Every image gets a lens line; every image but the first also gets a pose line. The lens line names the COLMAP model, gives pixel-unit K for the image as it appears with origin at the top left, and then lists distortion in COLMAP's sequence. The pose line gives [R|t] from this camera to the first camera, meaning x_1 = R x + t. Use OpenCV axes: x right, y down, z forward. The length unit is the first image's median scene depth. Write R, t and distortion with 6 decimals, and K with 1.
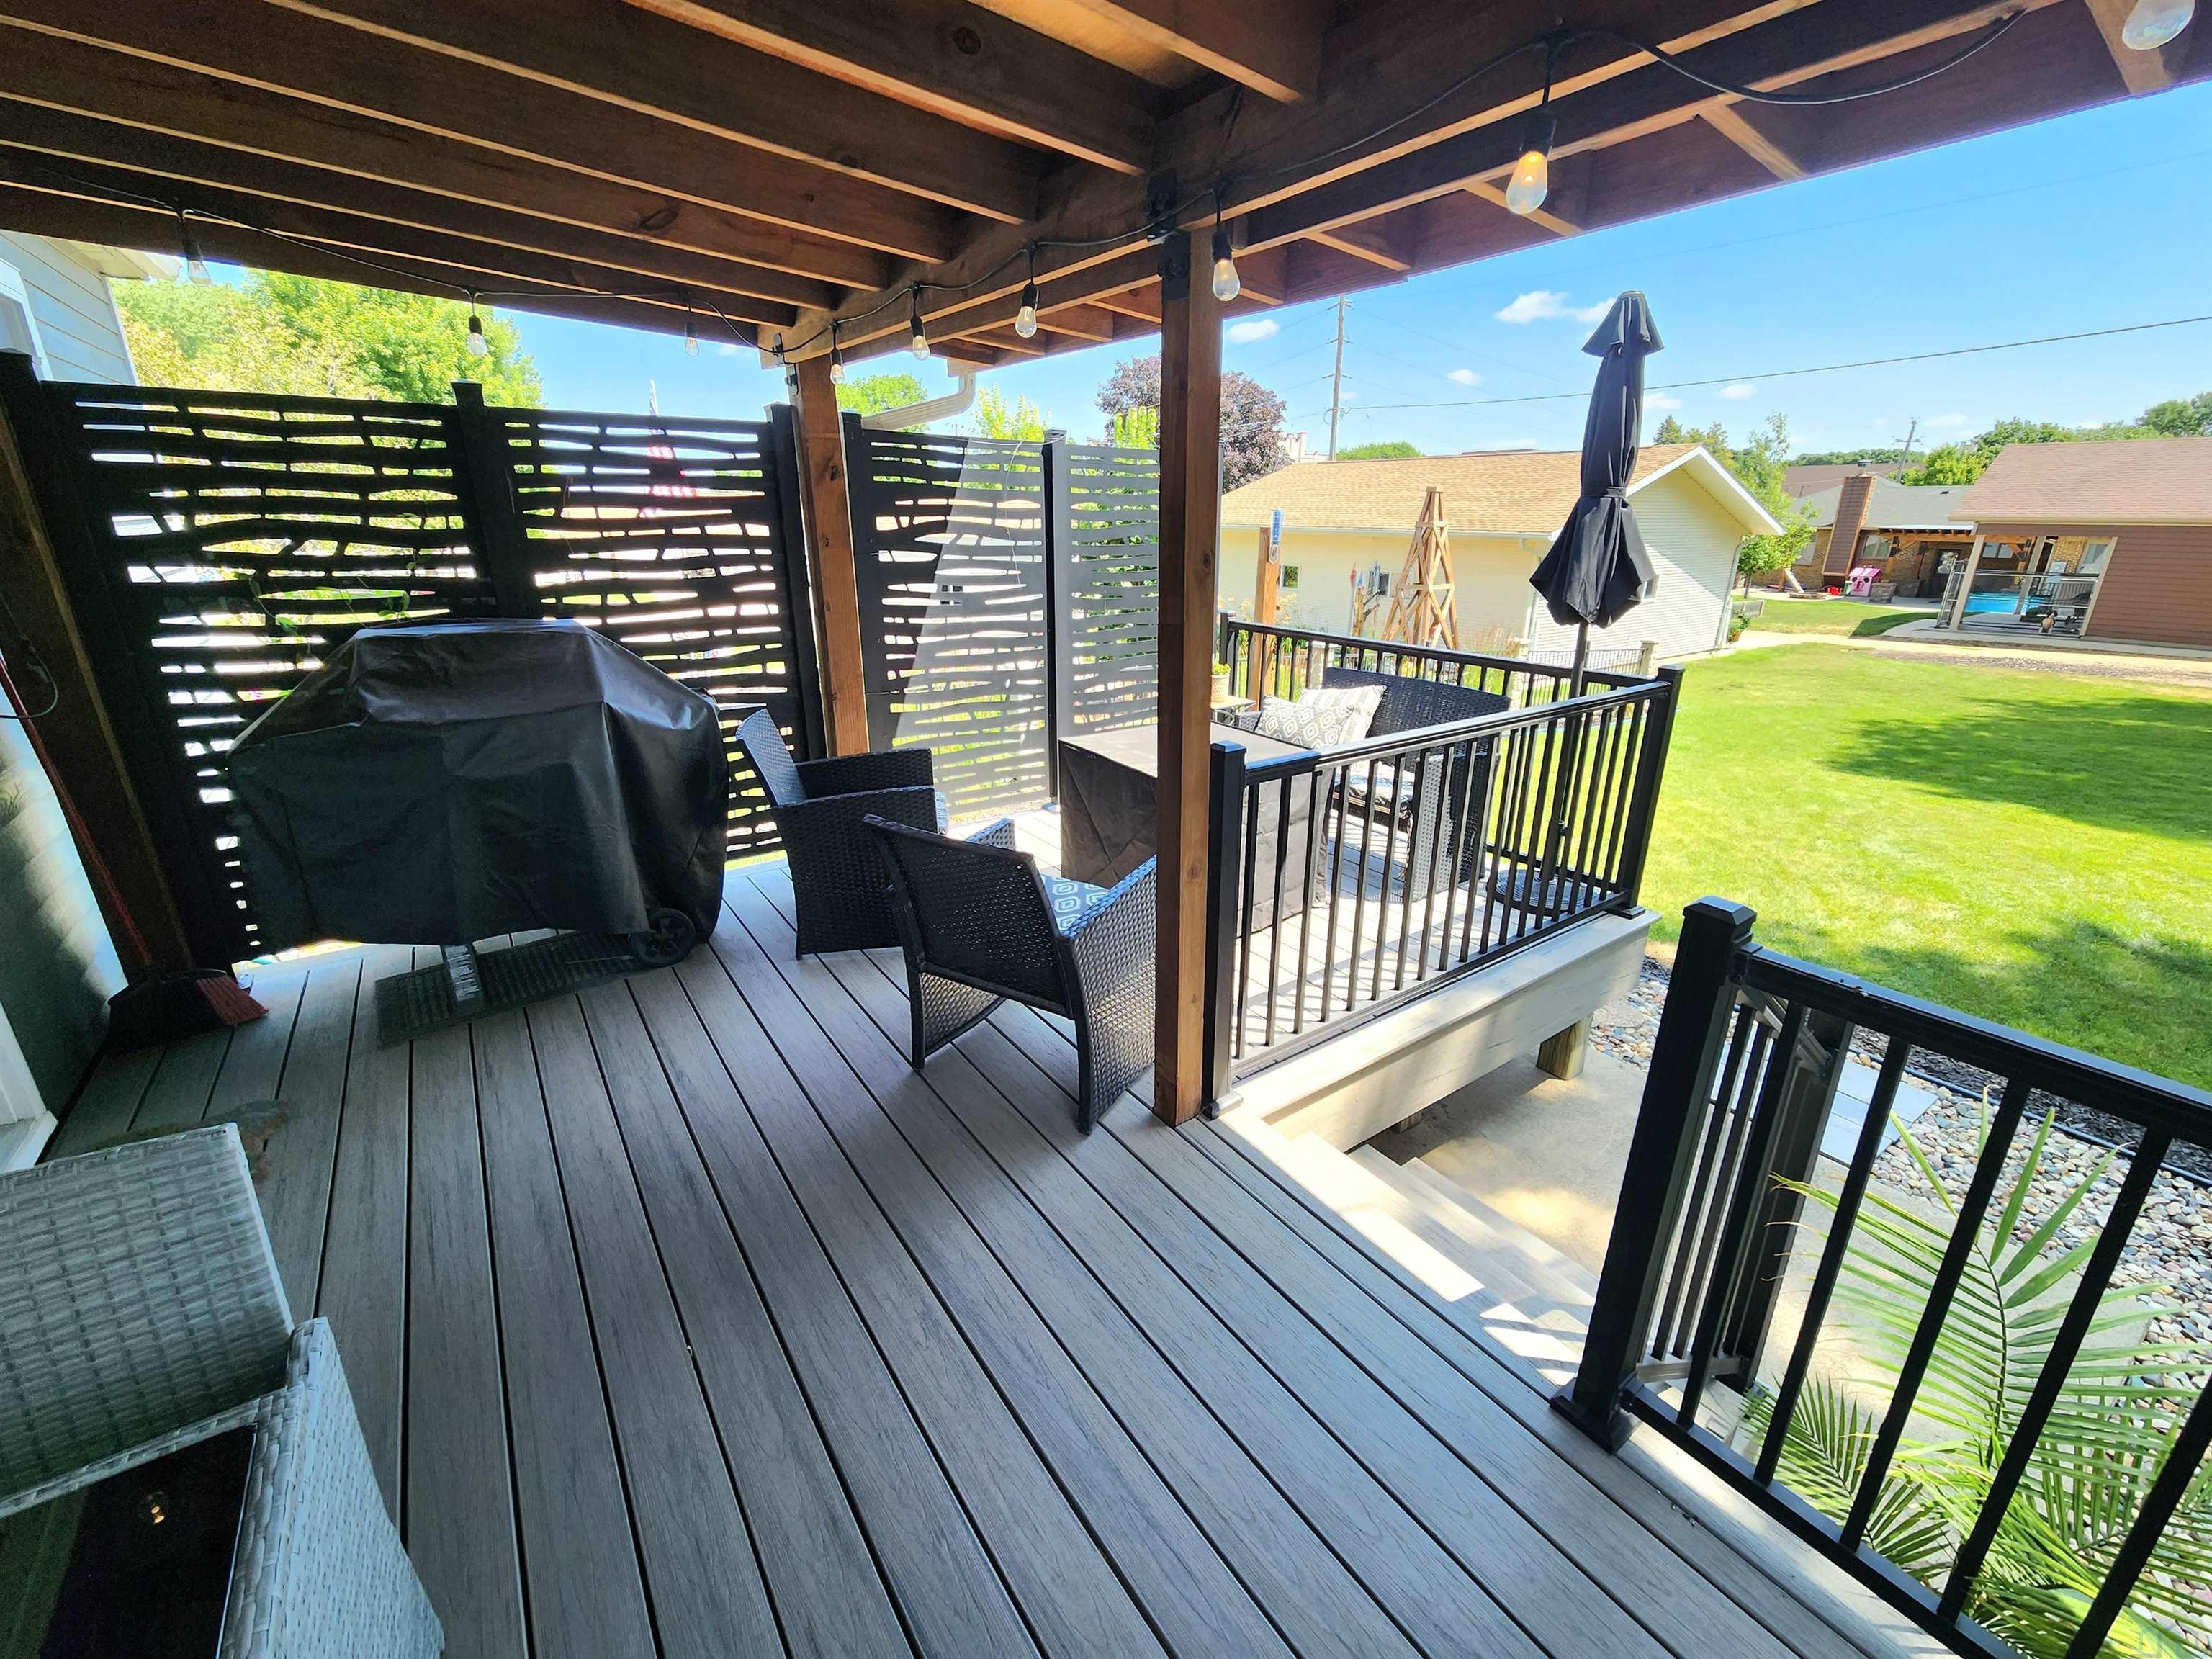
lens RADIAL K [[910.0, 0, 1108.5], [0, 910.0, 827.9], [0, 0, 1]] dist [0.004476, -0.003912]
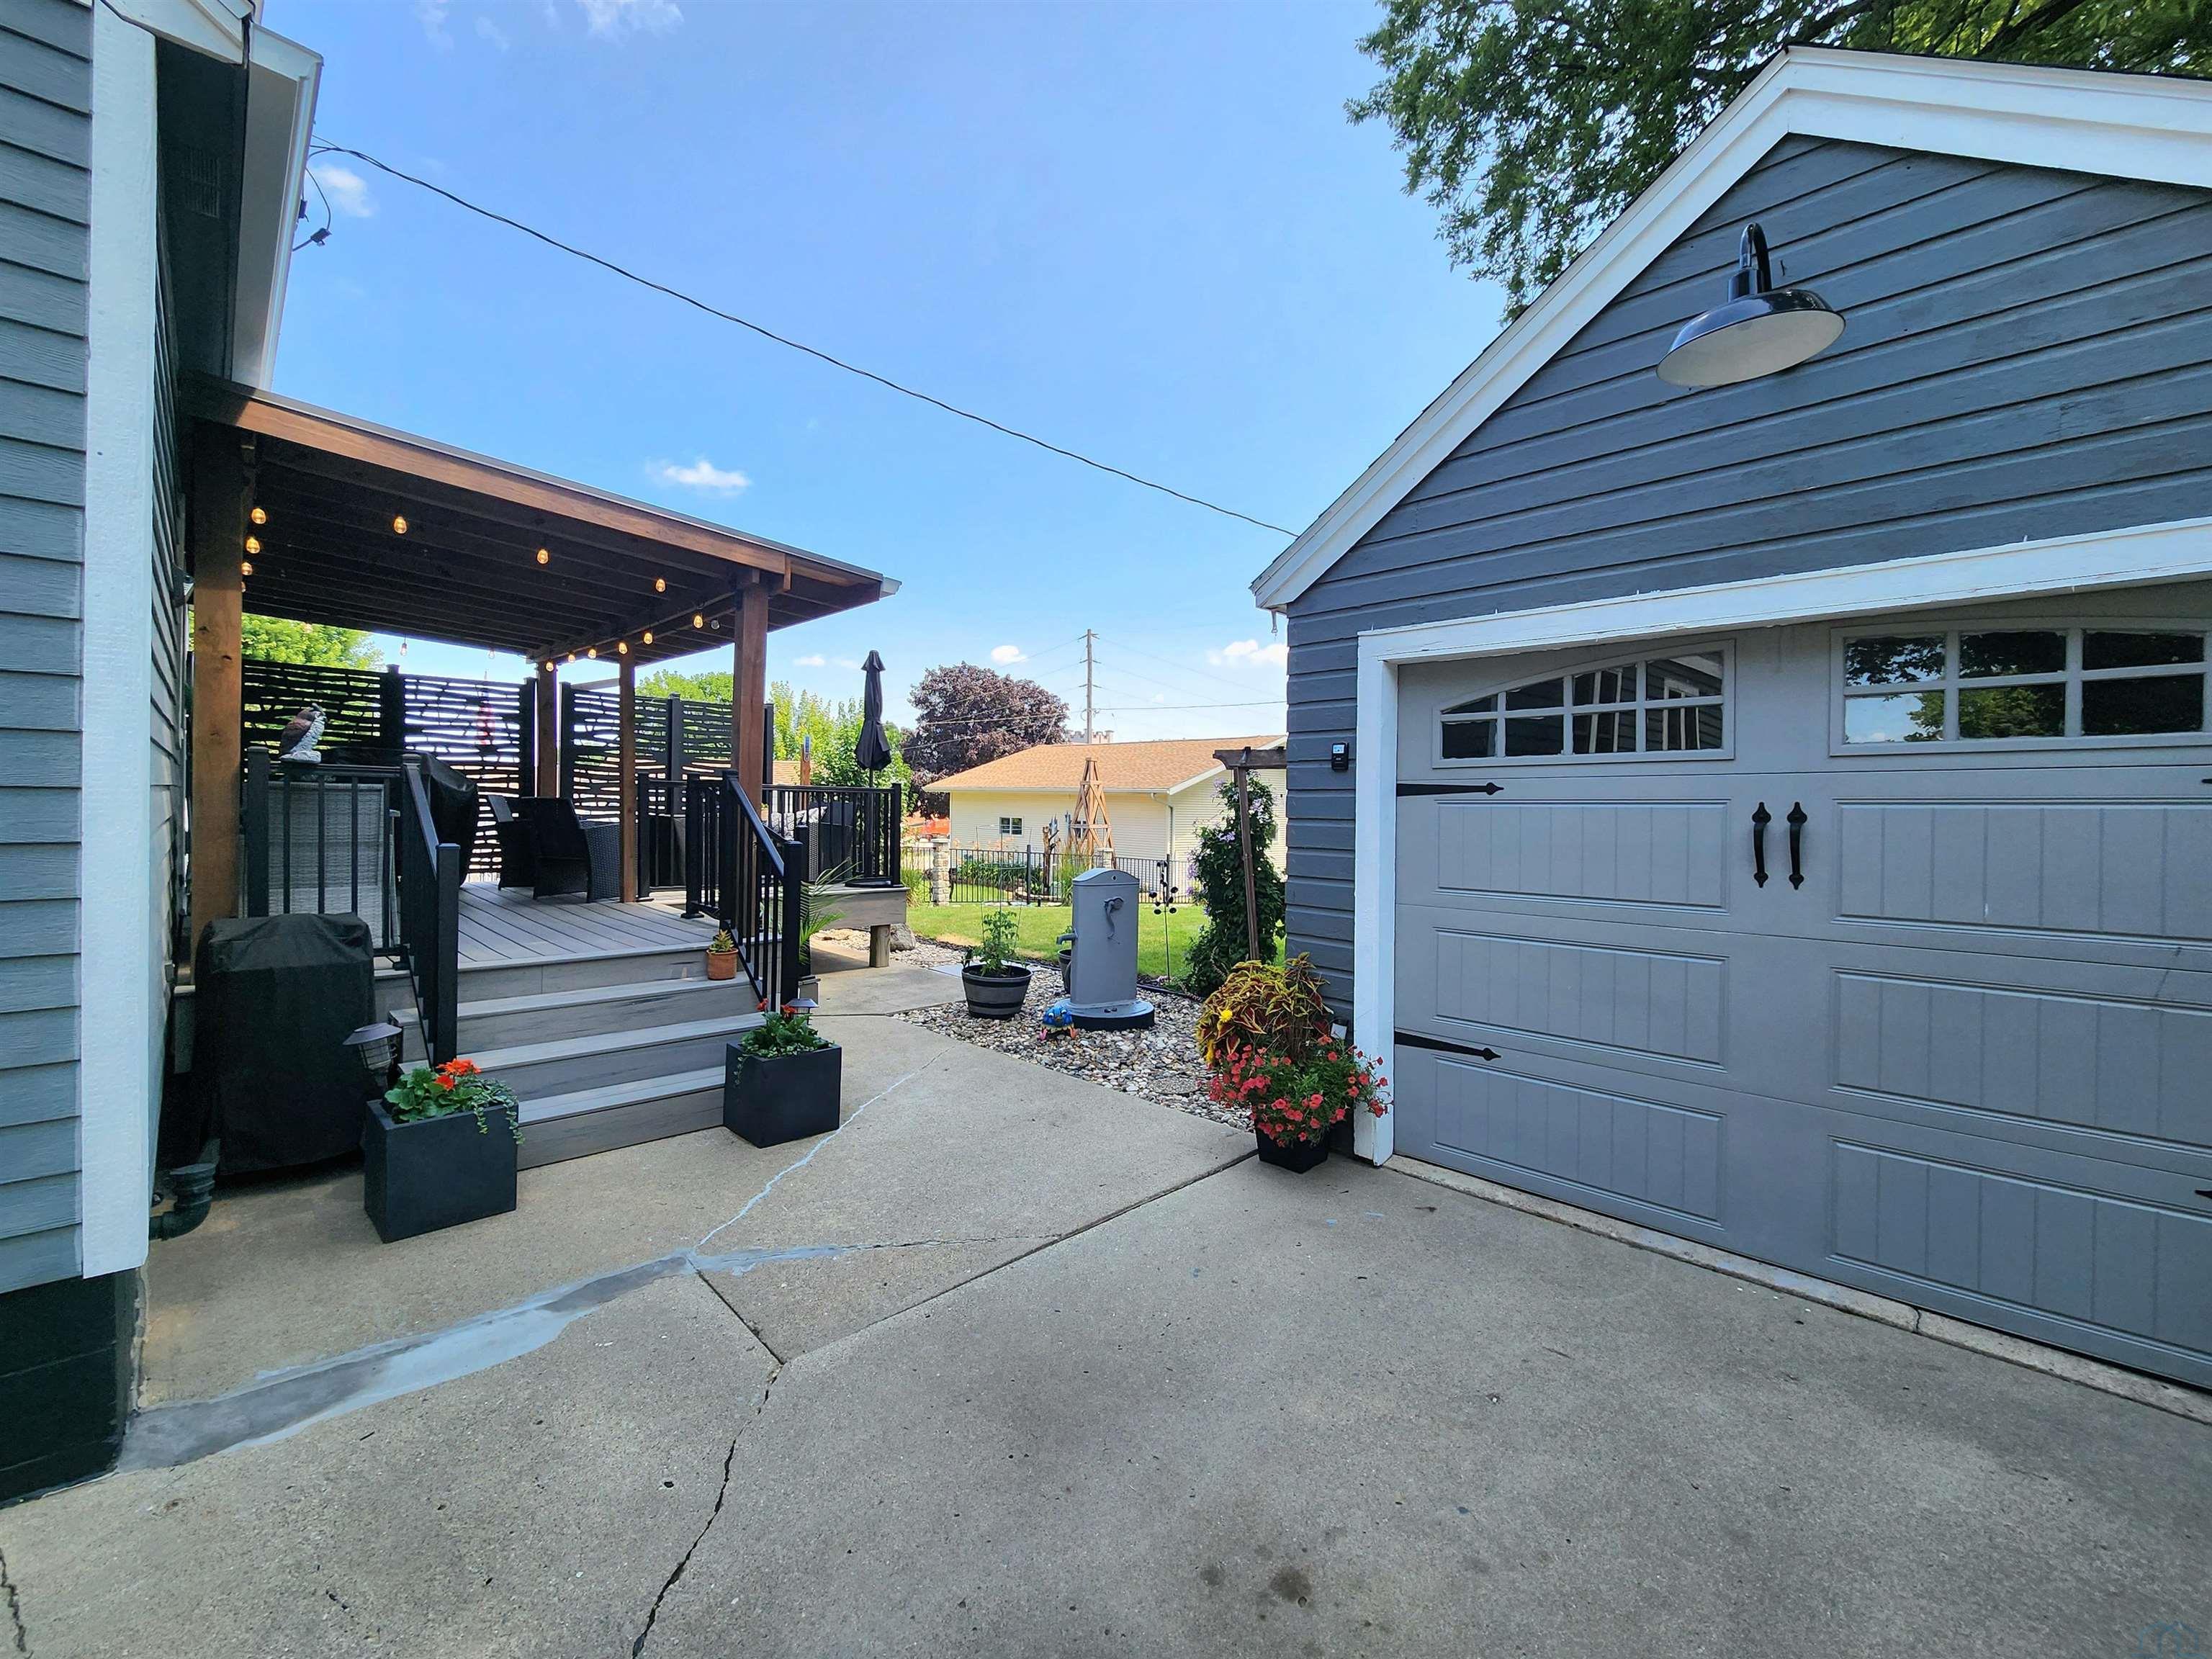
lens RADIAL K [[910.0, 0, 1103.9], [0, 910.0, 822.1], [0, 0, 1]] dist [0.004476, -0.003912]
pose [[0.987196, 0.008698, 0.159272, 0.746198], [0.040296, 0.952524, -0.301785, 0.678336], [-0.154335, 0.304339, 0.939978, -1.363844]]
